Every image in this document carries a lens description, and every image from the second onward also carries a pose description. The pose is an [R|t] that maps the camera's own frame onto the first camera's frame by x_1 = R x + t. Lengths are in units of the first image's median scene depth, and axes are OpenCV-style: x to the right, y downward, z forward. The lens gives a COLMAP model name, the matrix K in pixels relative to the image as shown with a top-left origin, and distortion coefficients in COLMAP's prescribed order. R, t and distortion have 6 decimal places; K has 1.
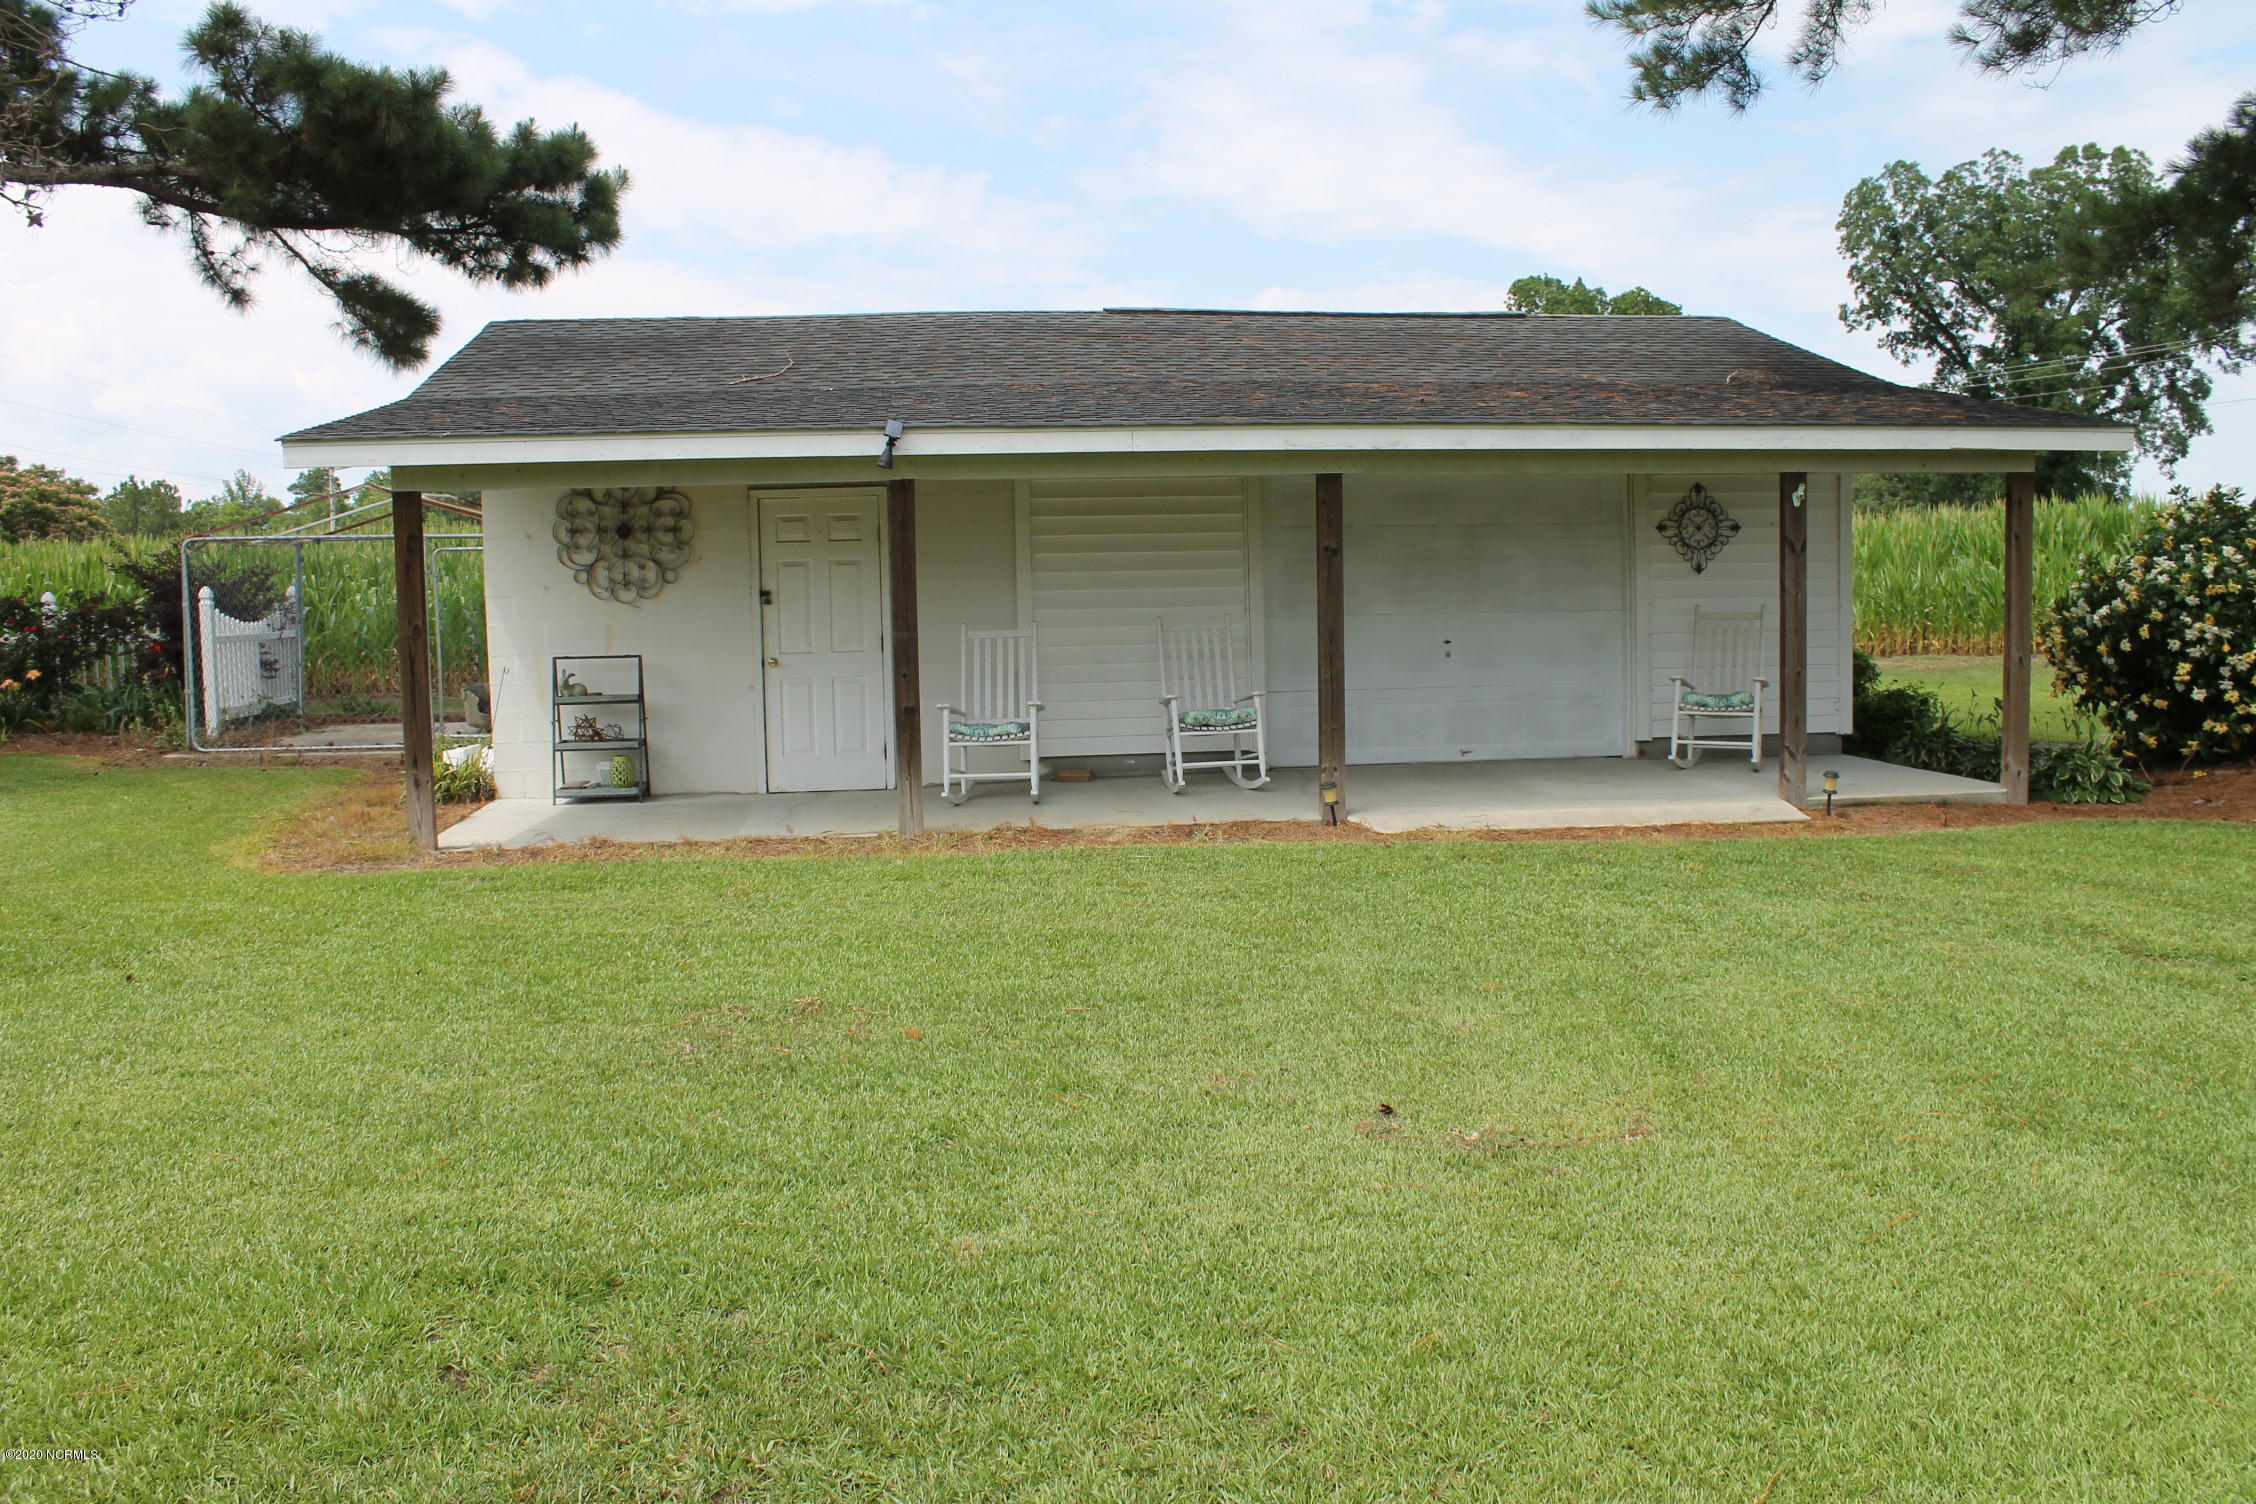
lens RADIAL K [[1861.6, 0, 1128.0], [0, 1861.6, 752.0], [0, 0, 1]] dist [-0.170191, 0.129047]
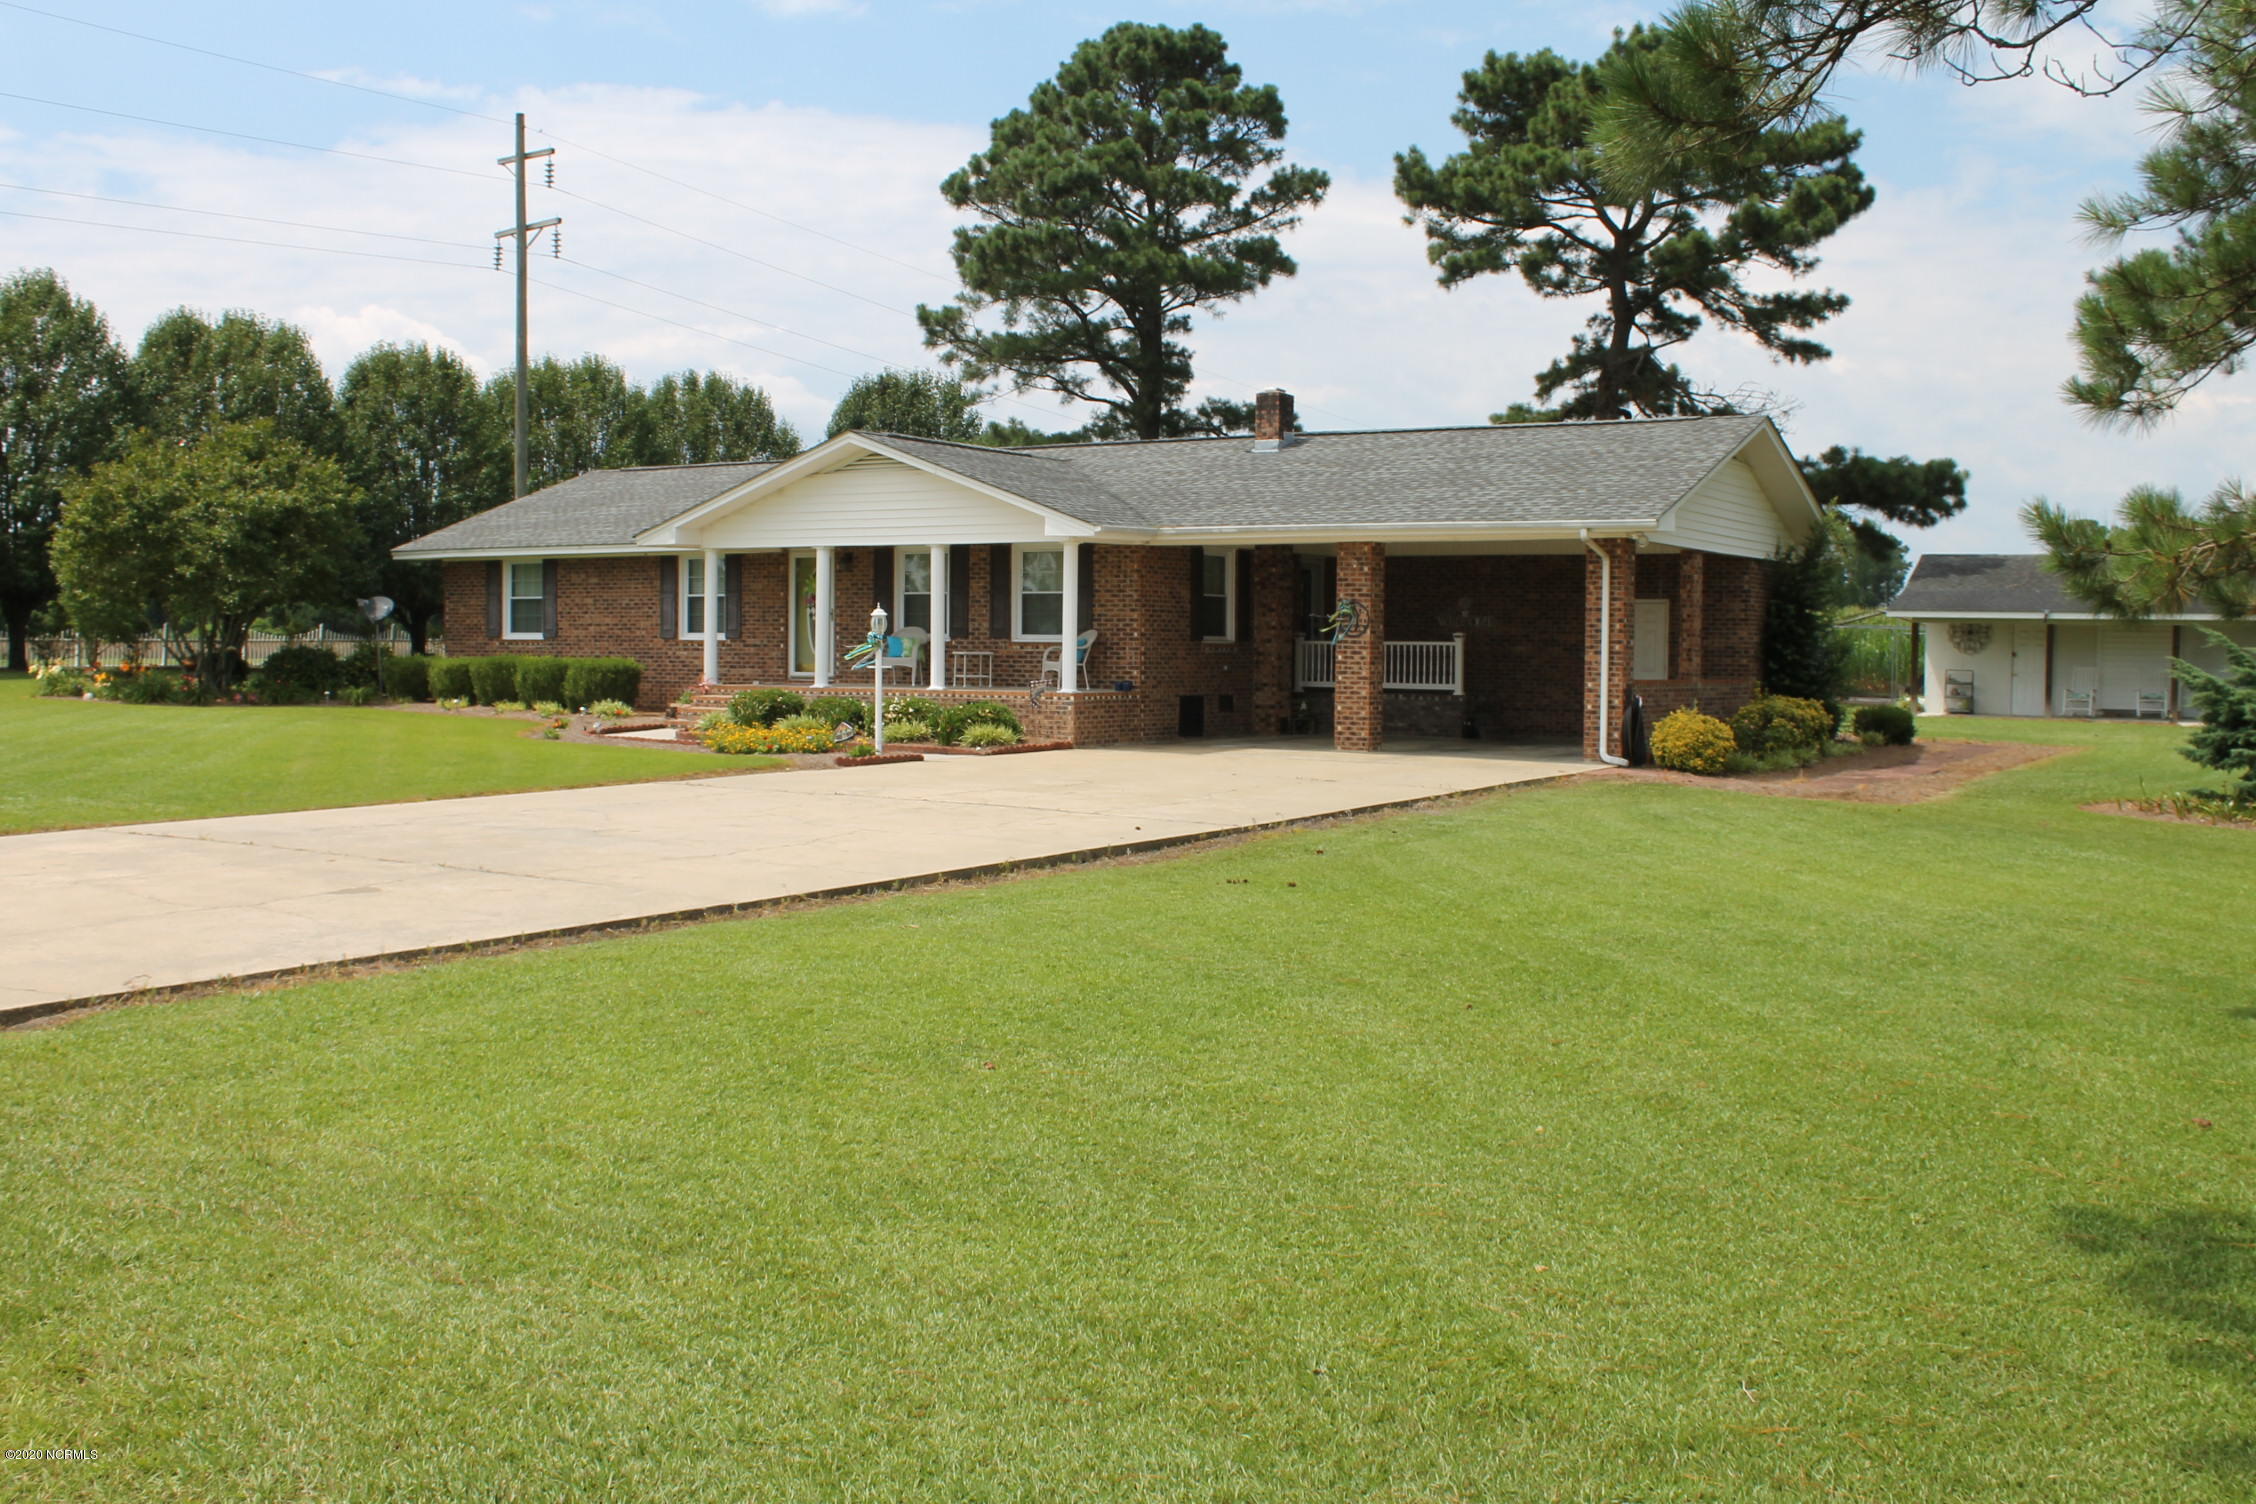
lens RADIAL K [[2104.8, 0, 1128.0], [0, 2104.8, 752.0], [0, 0, 1]] dist [-0.151416, 0.142875]
pose [[0.810377, 0.057207, -0.583109, 0.633256], [-0.075883, 0.997088, -0.007637, 0.224101], [0.580973, 0.050437, 0.812358, -2.723154]]
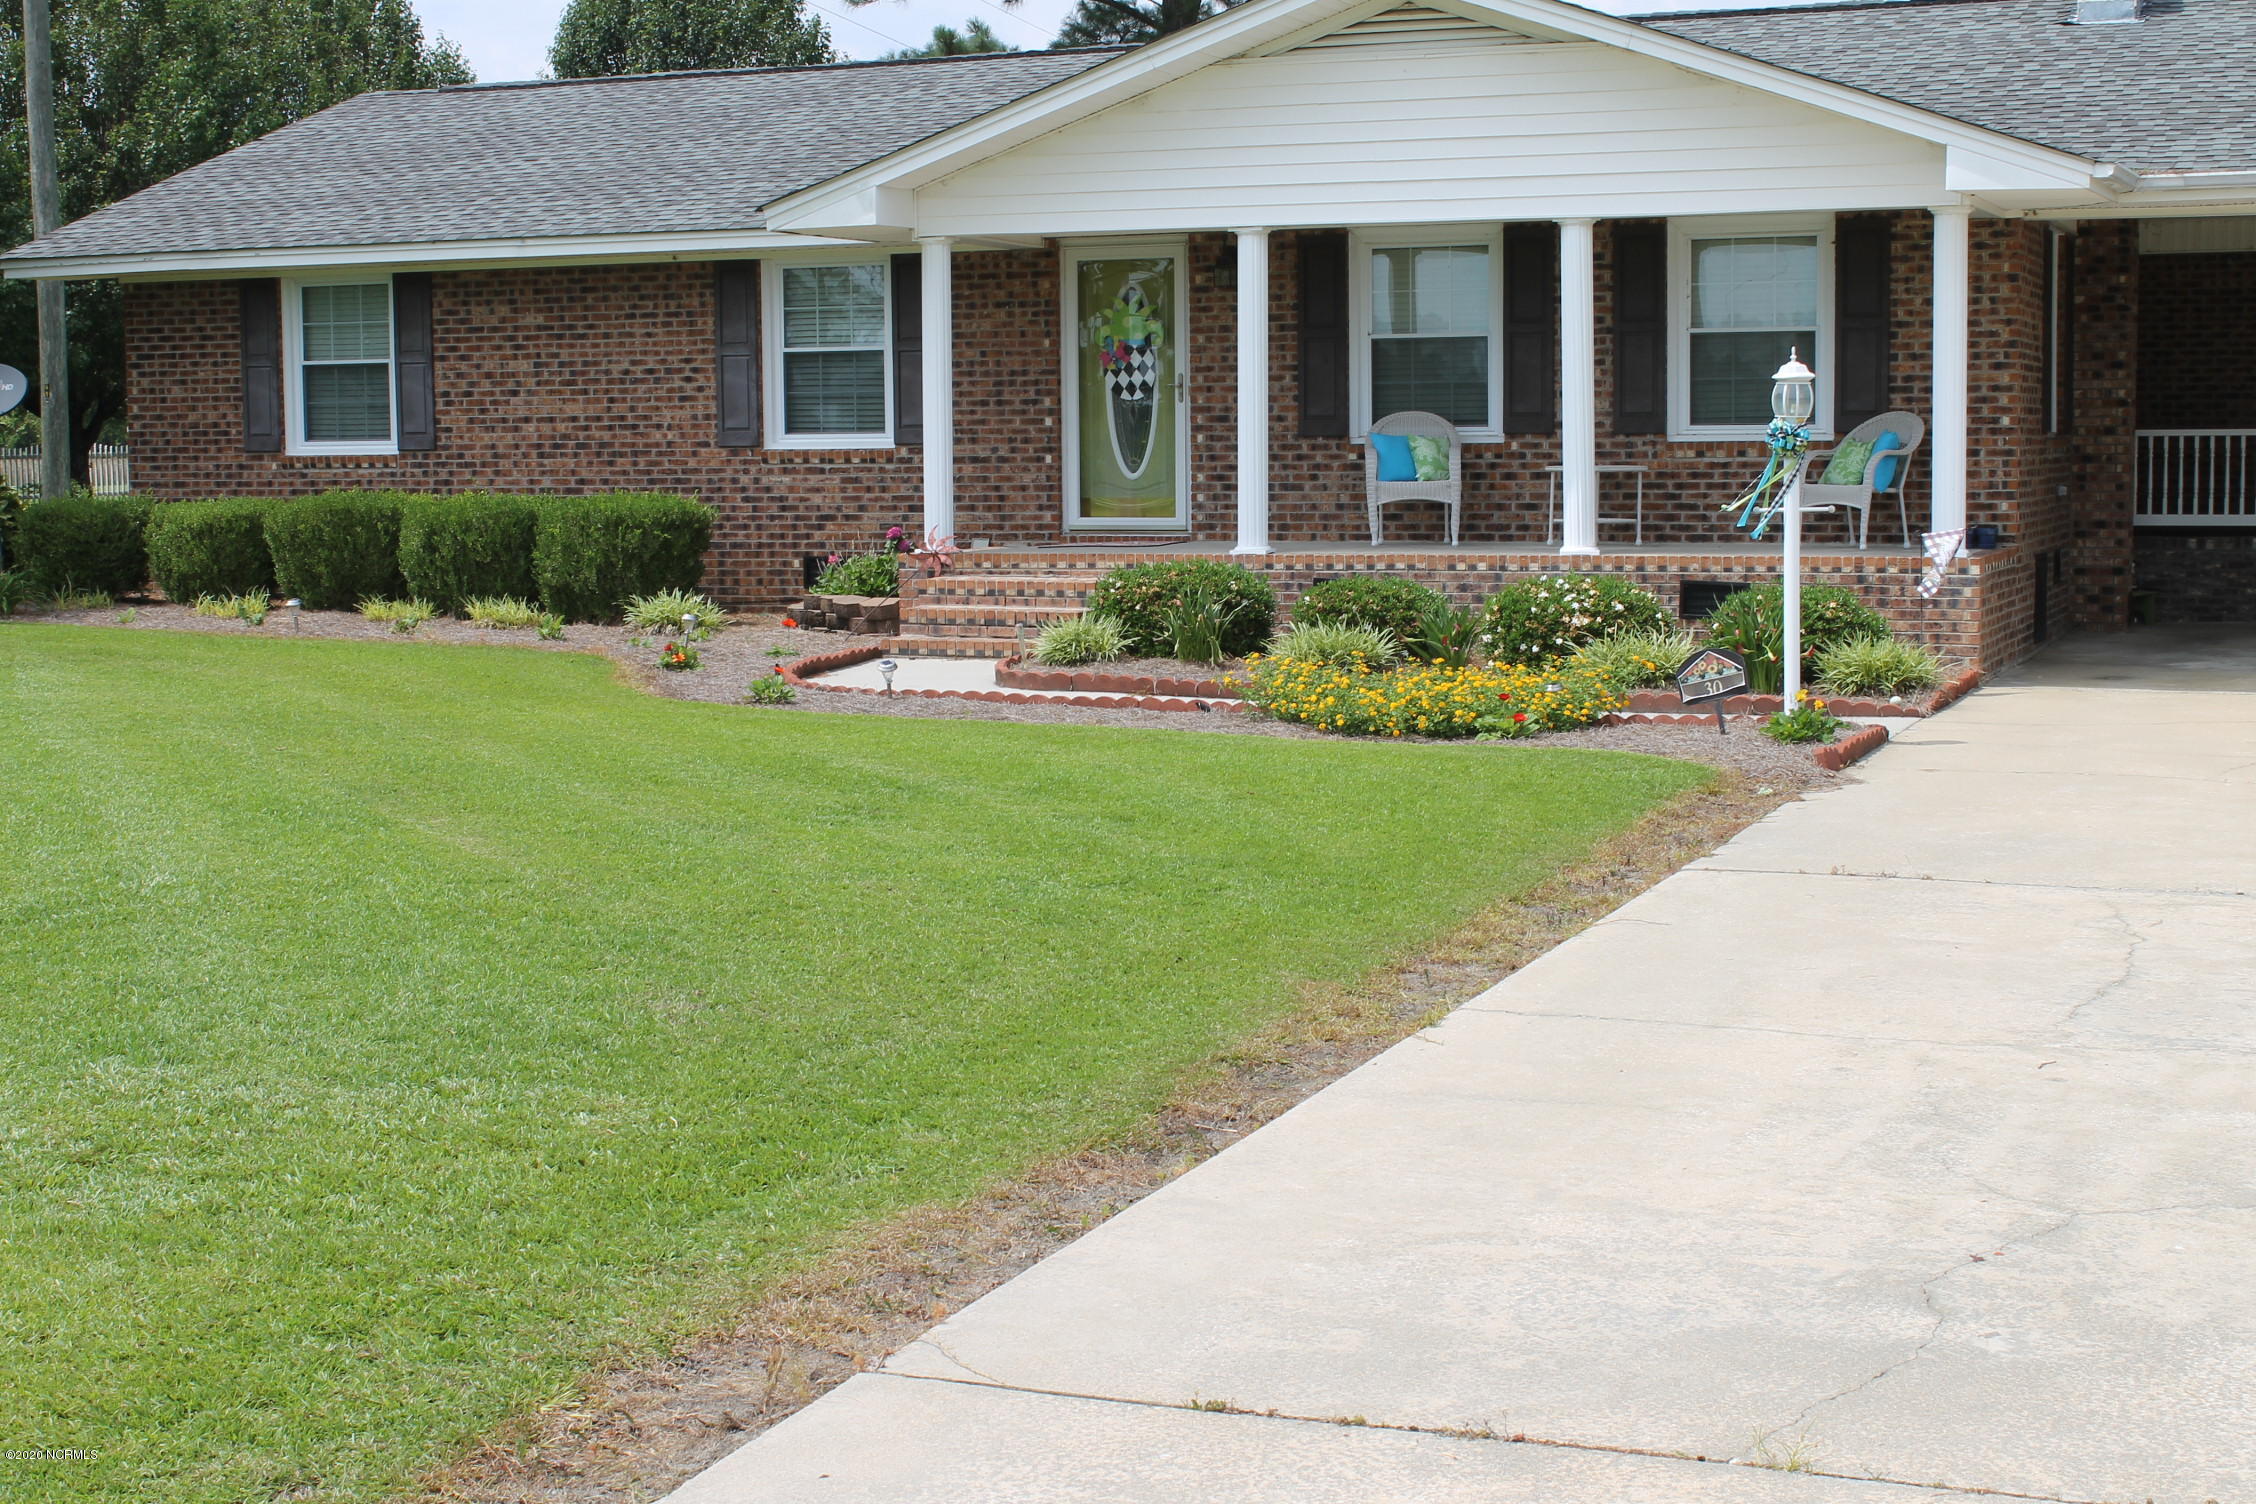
lens RADIAL K [[3176.0, 0, 1128.0], [0, 3176.0, 752.0], [0, 0, 1]] dist [-0.054363, 0.025075]
pose [[0.897129, 0.054195, -0.438432, -0.415327], [-0.046525, 0.998518, 0.028228, 0.215472], [0.439312, -0.004926, 0.898321, -2.426660]]
